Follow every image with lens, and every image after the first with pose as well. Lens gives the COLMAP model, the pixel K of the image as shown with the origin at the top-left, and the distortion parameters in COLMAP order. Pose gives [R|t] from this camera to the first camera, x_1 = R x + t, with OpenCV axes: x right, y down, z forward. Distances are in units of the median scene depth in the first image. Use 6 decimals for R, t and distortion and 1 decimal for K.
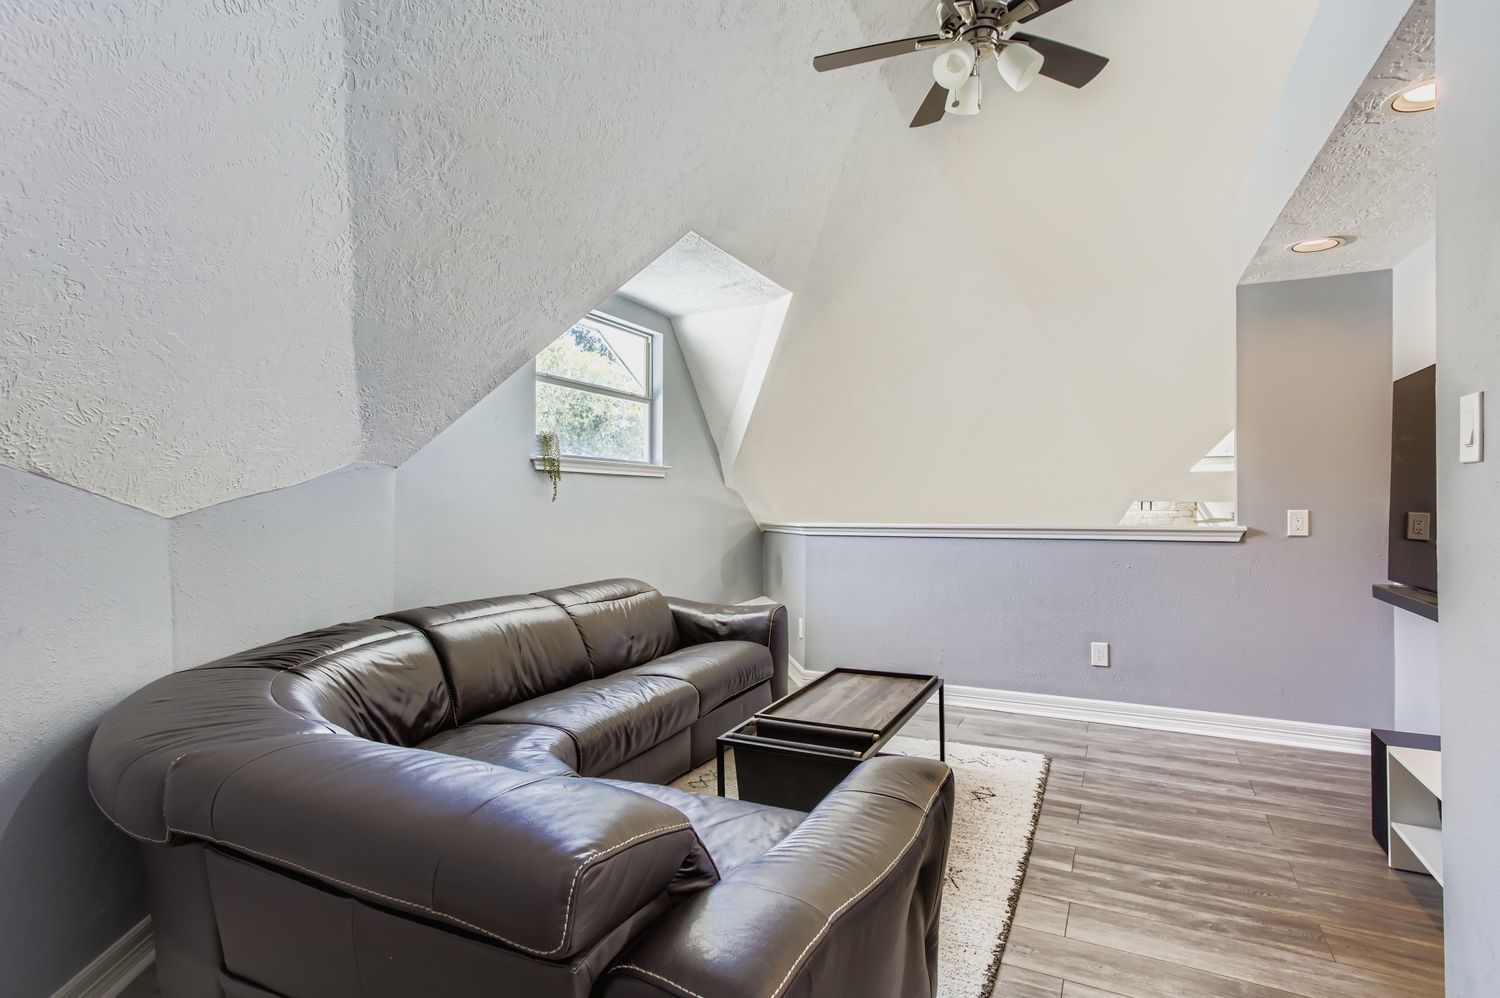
lens RADIAL K [[722.7, 0, 758.0], [0, 722.7, 498.3], [0, 0, 1]] dist [-0.020051, 0.010185]
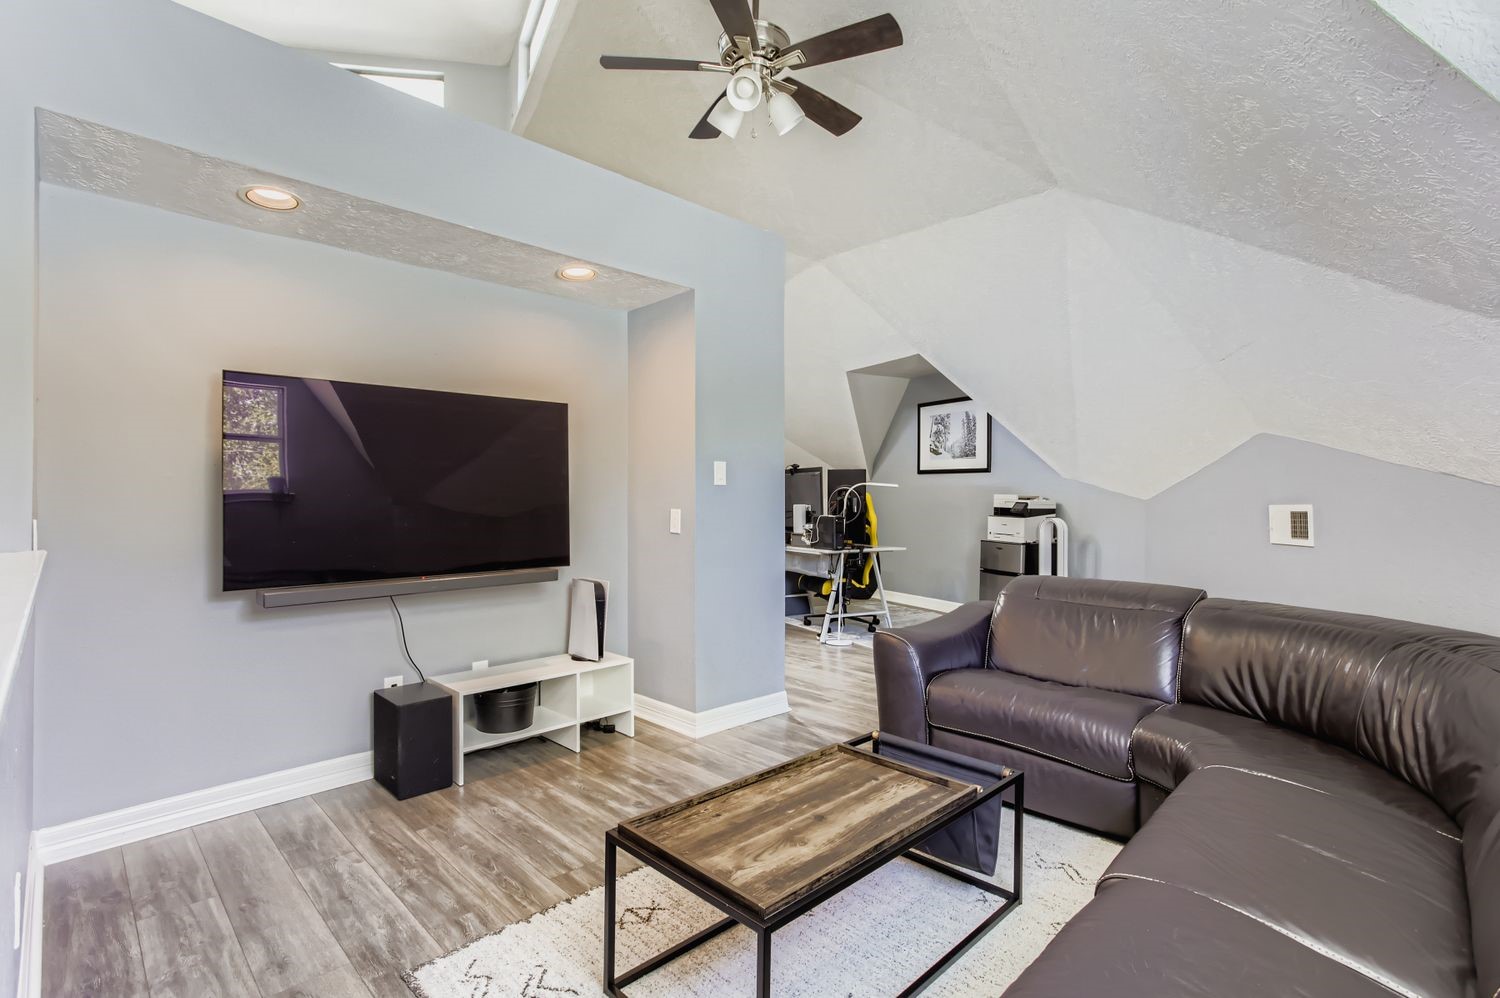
lens RADIAL K [[722.7, 0, 758.0], [0, 722.7, 498.3], [0, 0, 1]] dist [-0.020051, 0.010185]
pose [[-0.951900, 0.009741, 0.306254, -0.018965], [0.010309, 0.999947, 0.000237, 0.004874], [-0.306235, 0.003383, -0.951950, 1.678408]]
